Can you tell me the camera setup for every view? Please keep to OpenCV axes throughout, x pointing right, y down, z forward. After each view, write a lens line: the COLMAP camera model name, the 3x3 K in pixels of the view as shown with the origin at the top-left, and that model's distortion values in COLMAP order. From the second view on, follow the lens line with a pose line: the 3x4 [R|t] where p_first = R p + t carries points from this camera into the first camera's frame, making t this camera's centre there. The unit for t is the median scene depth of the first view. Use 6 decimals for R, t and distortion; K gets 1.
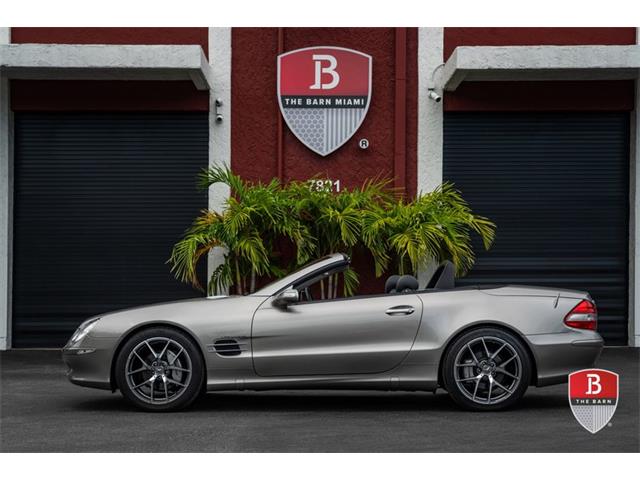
lens RADIAL K [[1046.2, 0, 317.2], [0, 1046.2, 294.5], [0, 0, 1]] dist [0.032672, -0.019614]
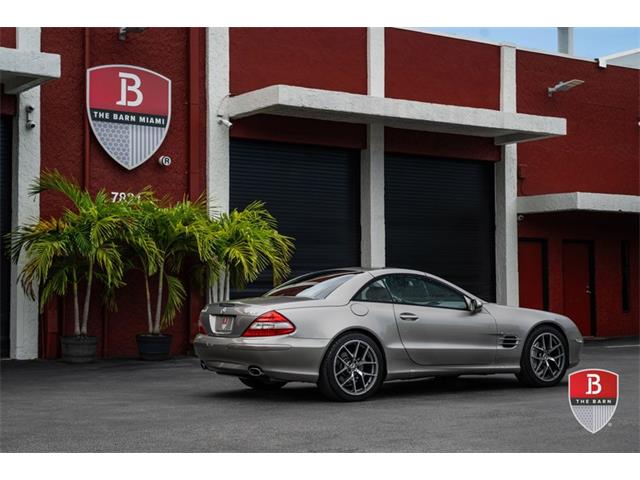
lens RADIAL K [[1071.4, 0, 320.0], [0, 1071.4, 240.0], [0, 0, 1]] dist [0.024063, 0.048409]
pose [[0.835984, 0.030305, 0.547917, -0.415342], [0.003059, 0.998201, -0.059878, 0.001253], [-0.548746, 0.051733, 0.834387, 0.013171]]
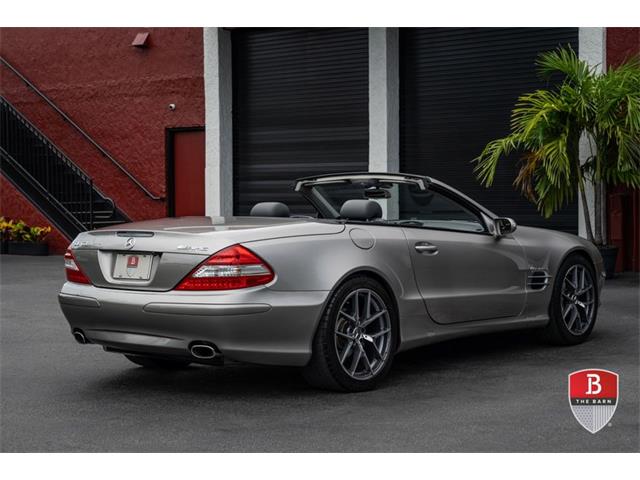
lens RADIAL K [[1090.8, 0, 355.2], [0, 1090.8, 239.5], [0, 0, 1]] dist [0.015225, 0.011823]
pose [[0.786945, 0.023411, -0.616579, 0.297420], [0.007297, 0.998857, 0.047239, -0.015044], [0.616980, -0.041674, 0.785875, 0.200458]]
